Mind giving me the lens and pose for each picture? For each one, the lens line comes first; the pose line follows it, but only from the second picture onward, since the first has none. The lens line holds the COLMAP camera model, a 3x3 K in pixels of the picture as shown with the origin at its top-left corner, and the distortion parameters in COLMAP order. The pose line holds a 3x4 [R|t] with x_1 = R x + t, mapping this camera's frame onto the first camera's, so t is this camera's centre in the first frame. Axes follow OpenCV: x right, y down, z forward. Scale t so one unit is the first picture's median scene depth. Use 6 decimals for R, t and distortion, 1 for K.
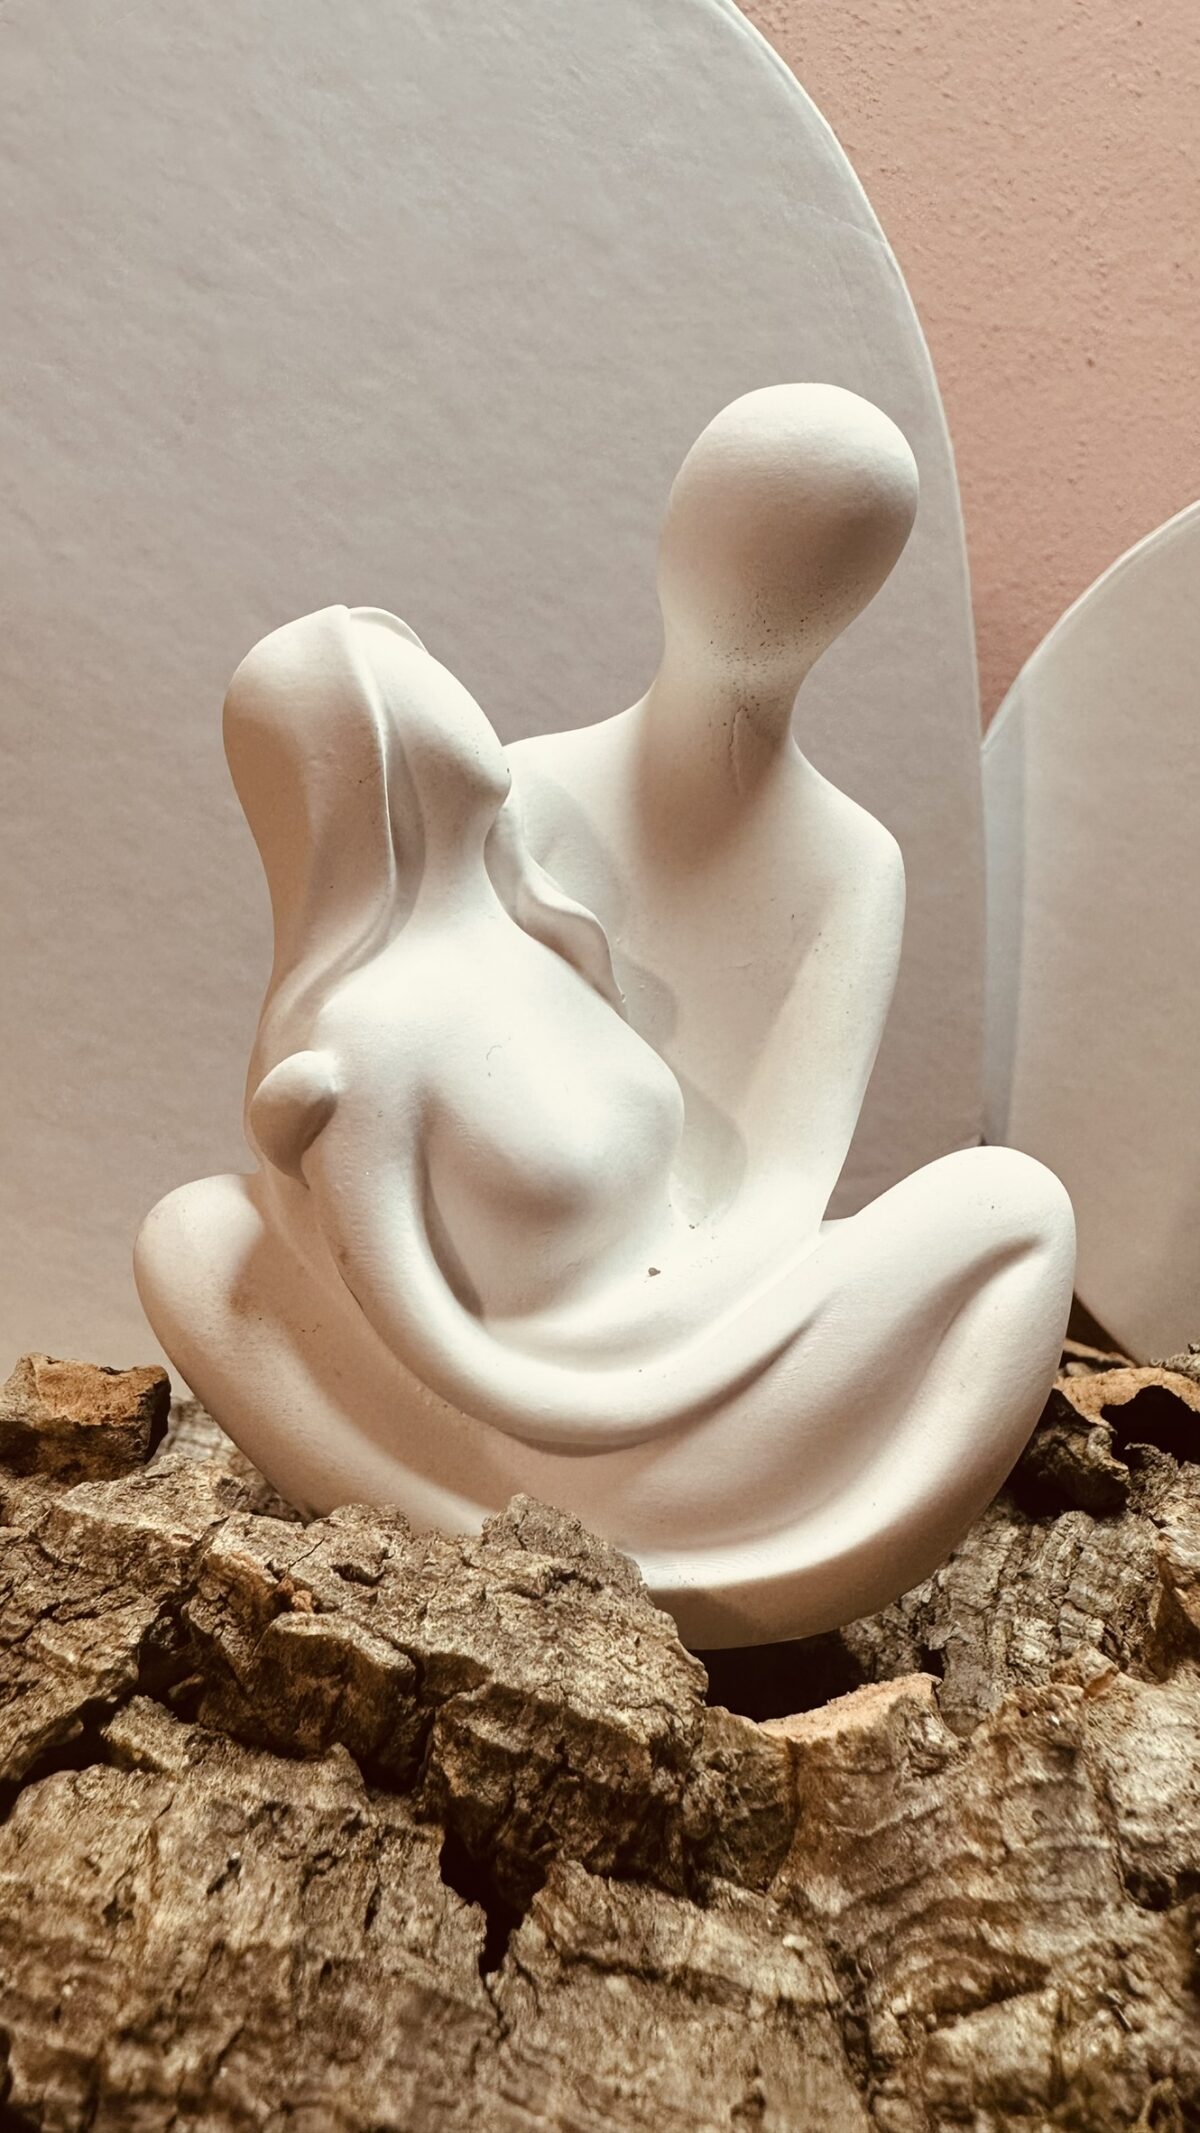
lens RADIAL K [[1505.2, 0, 509.9], [0, 1505.2, 1008.1], [0, 0, 1]] dist [-0.011522, 0.004180]
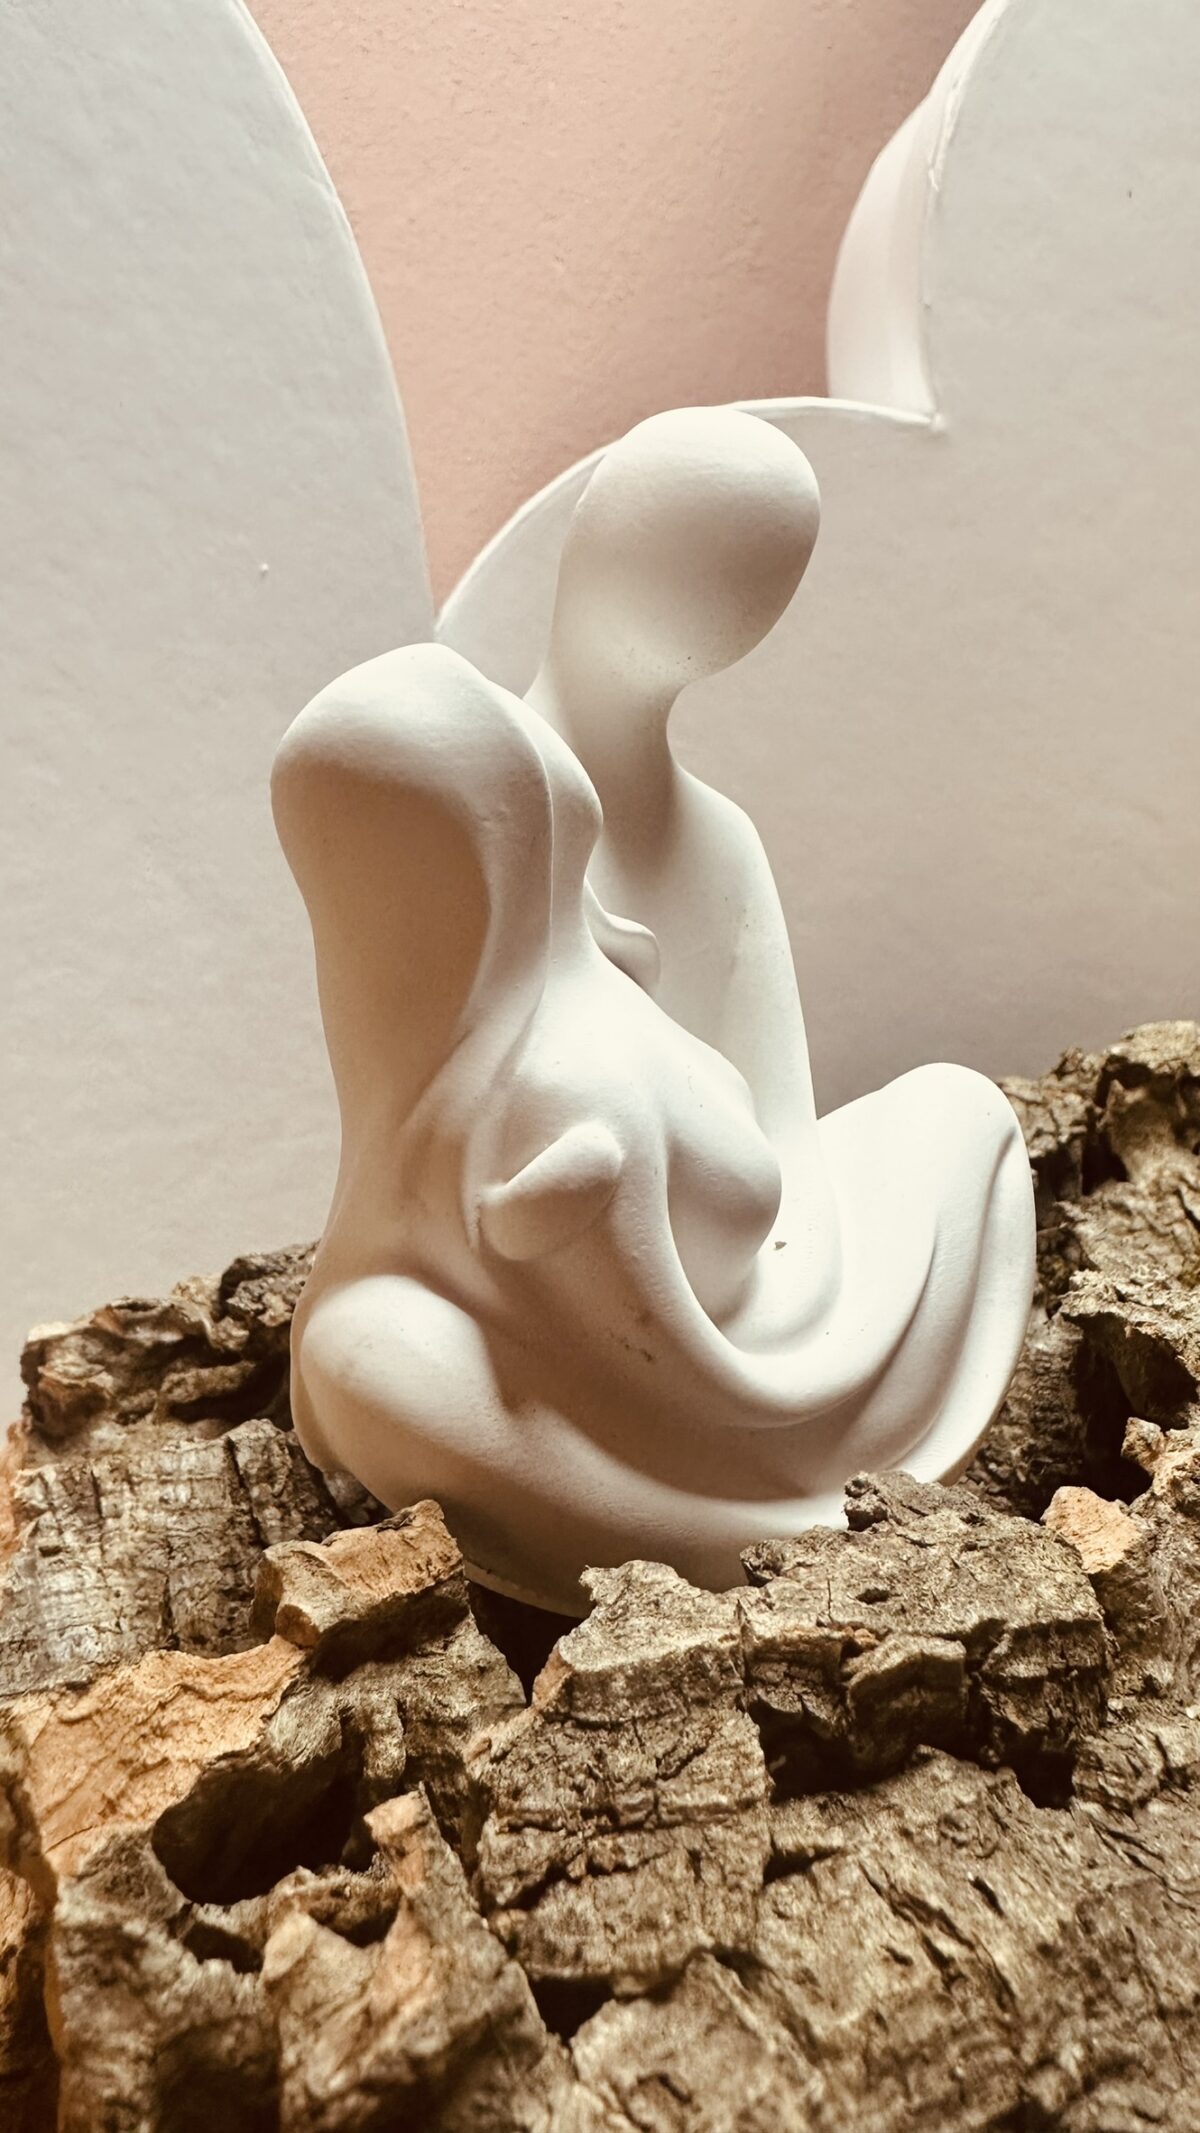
lens RADIAL K [[1505.2, 0, 498.8], [0, 1505.2, 999.9], [0, 0, 1]] dist [-0.011522, 0.004180]
pose [[0.788620, -0.194124, 0.583434, -0.701957], [0.155406, 0.980976, 0.116338, -0.166384], [-0.594919, -0.001077, 0.803785, 0.251592]]
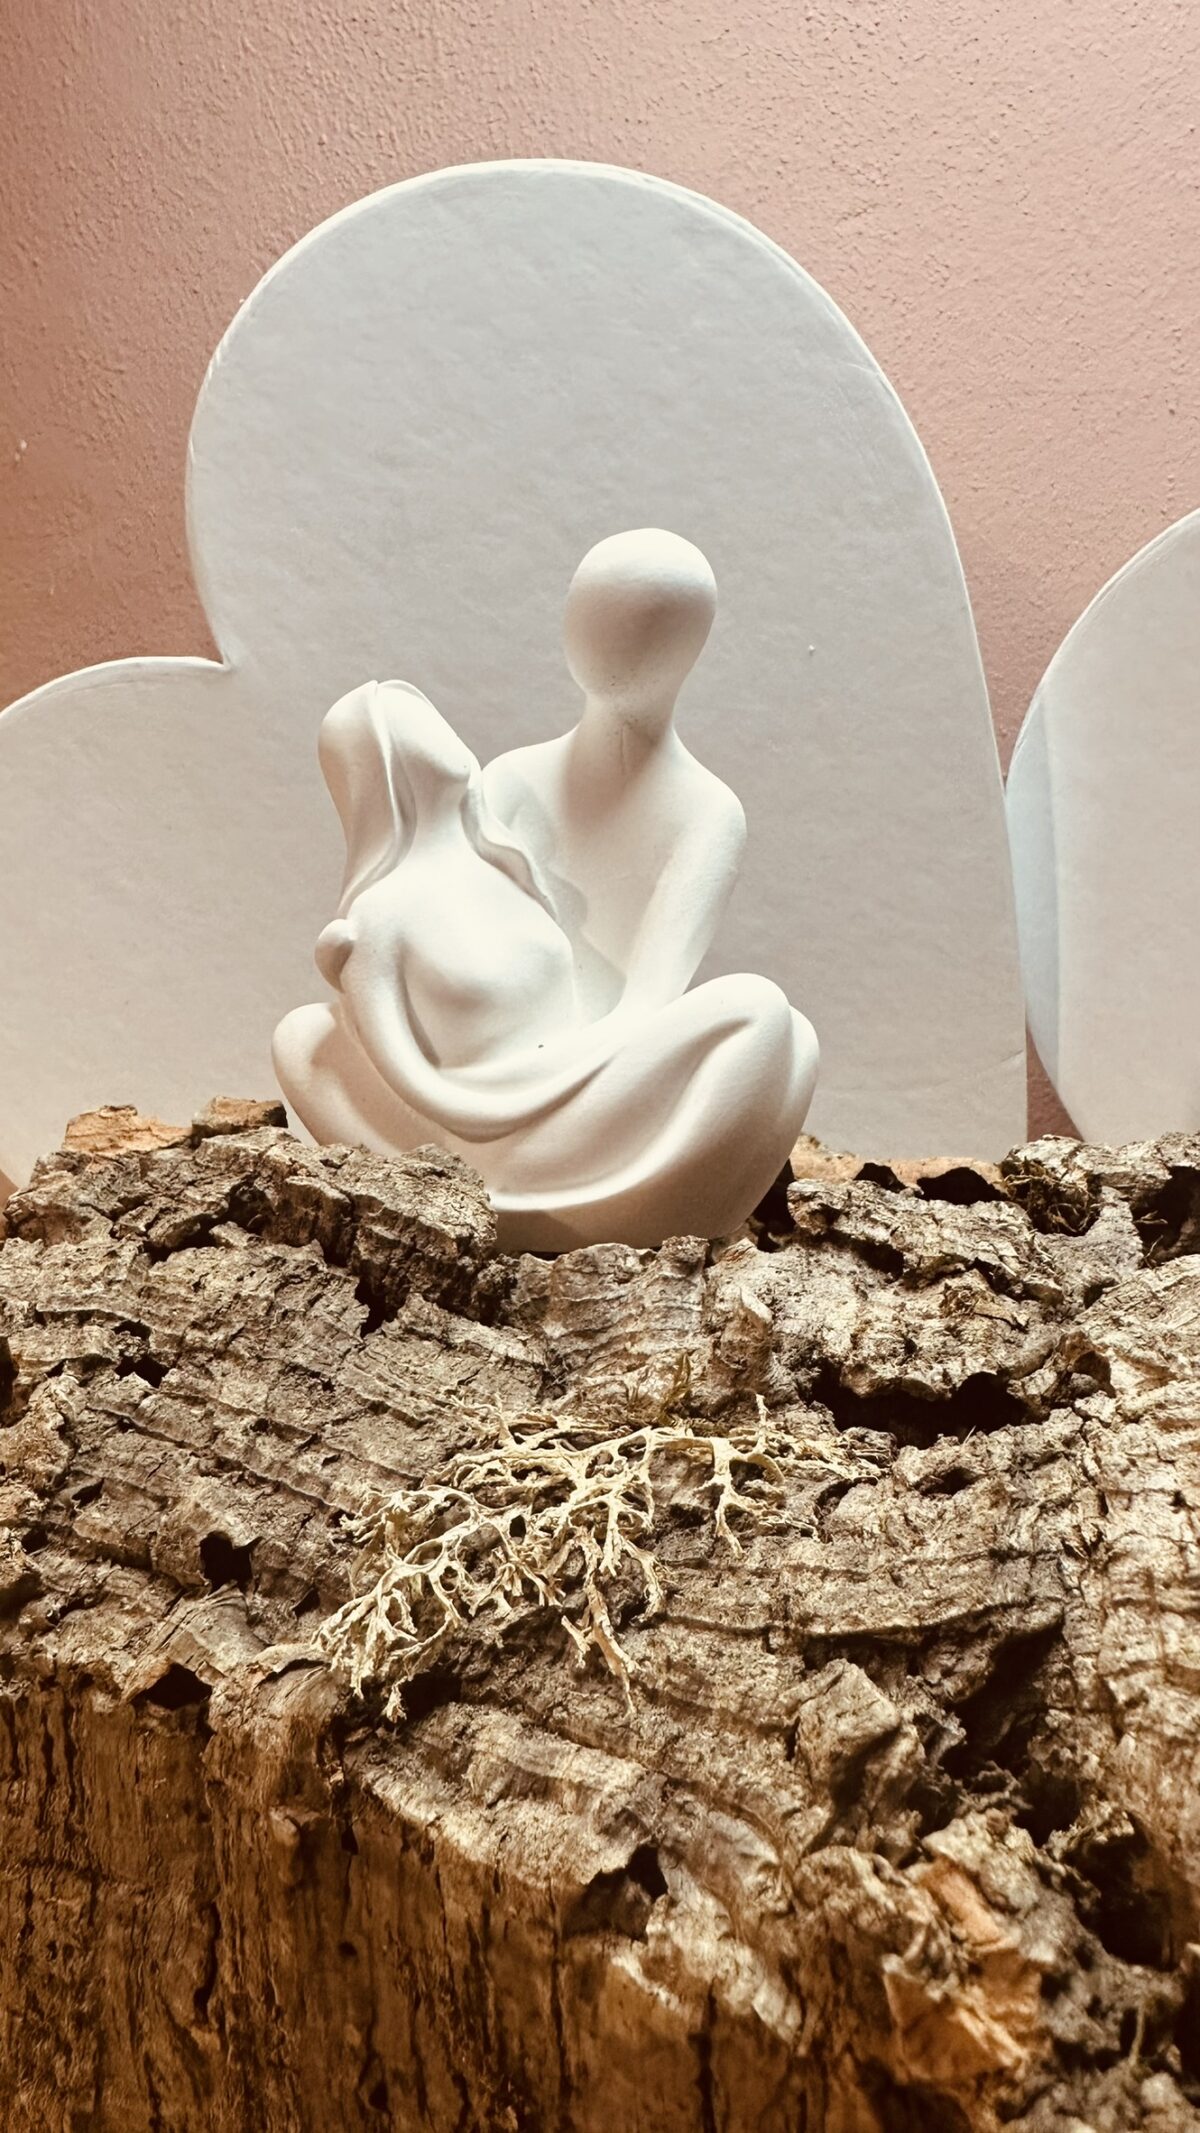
lens RADIAL K [[1505.2, 0, 514.2], [0, 1505.2, 996.9], [0, 0, 1]] dist [-0.011522, 0.004180]
pose [[0.964359, -0.017884, -0.263994, 0.551227], [0.008325, 0.999270, -0.037281, 0.191038], [0.264468, 0.033755, 0.963804, -0.723726]]
